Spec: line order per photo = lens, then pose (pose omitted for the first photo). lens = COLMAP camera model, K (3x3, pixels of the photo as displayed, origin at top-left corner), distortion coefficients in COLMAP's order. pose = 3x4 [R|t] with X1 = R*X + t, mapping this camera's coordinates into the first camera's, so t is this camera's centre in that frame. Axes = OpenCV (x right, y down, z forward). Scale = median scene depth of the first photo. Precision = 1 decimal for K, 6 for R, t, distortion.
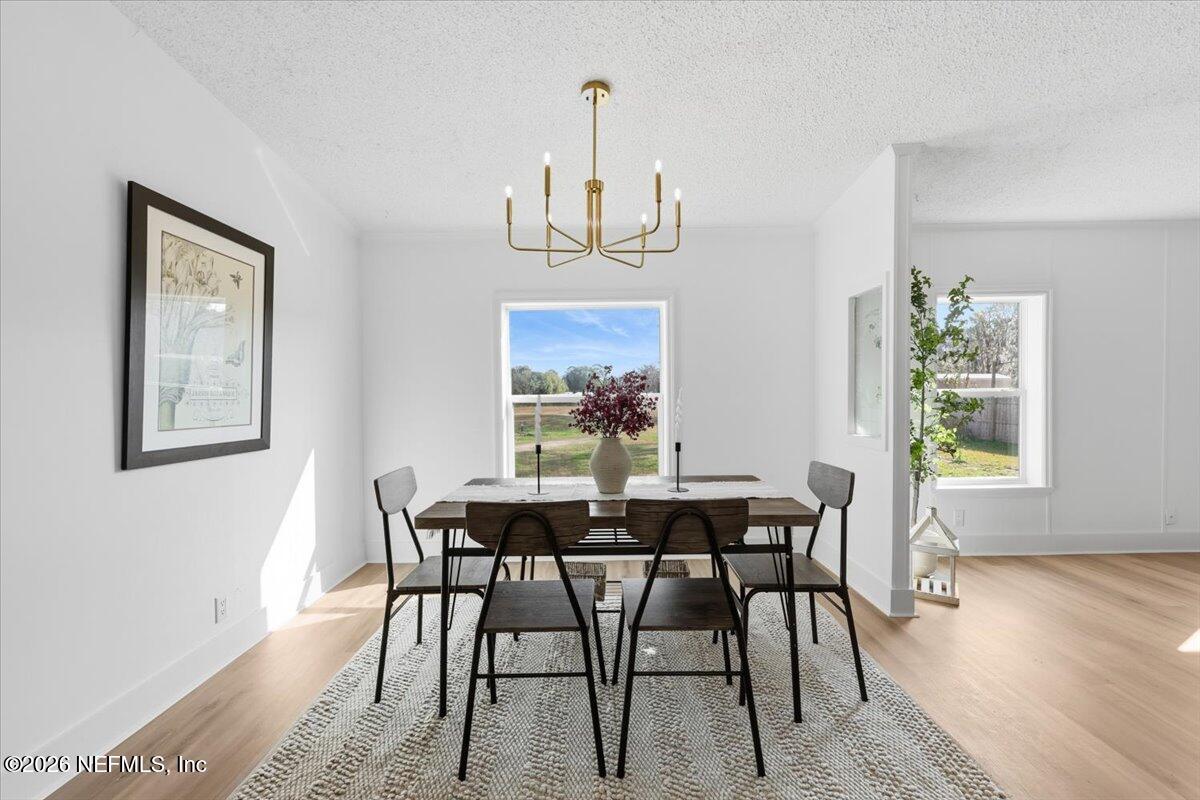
lens RADIAL K [[493.1, 0, 604.5], [0, 493.1, 399.7], [0, 0, 1]] dist [0.001594, -0.000037]
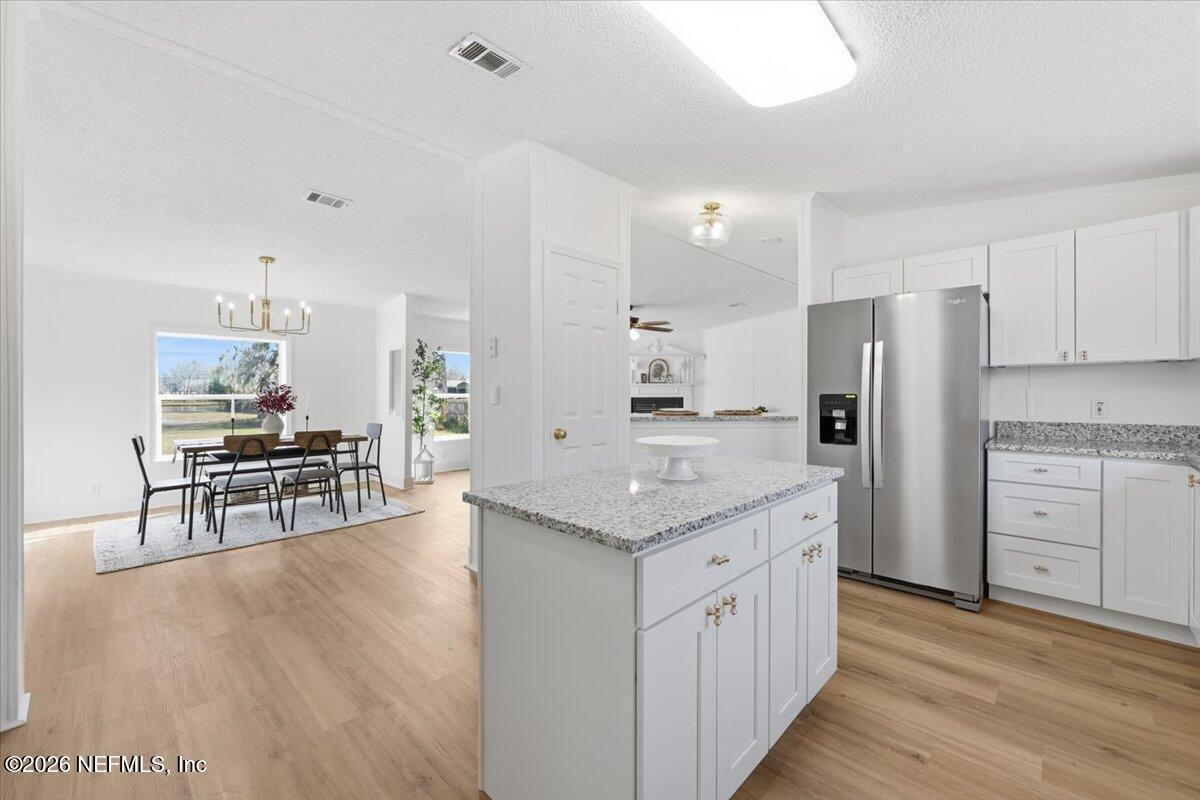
lens RADIAL K [[483.2, 0, 603.3], [0, 483.2, 397.7], [0, 0, 1]] dist [0.002123, -0.000364]
pose [[0.690886, 0.006034, 0.722939, -0.446427], [0.001469, 0.999951, -0.009750, 0.022251], [-0.722963, 0.007798, 0.690843, -1.323131]]
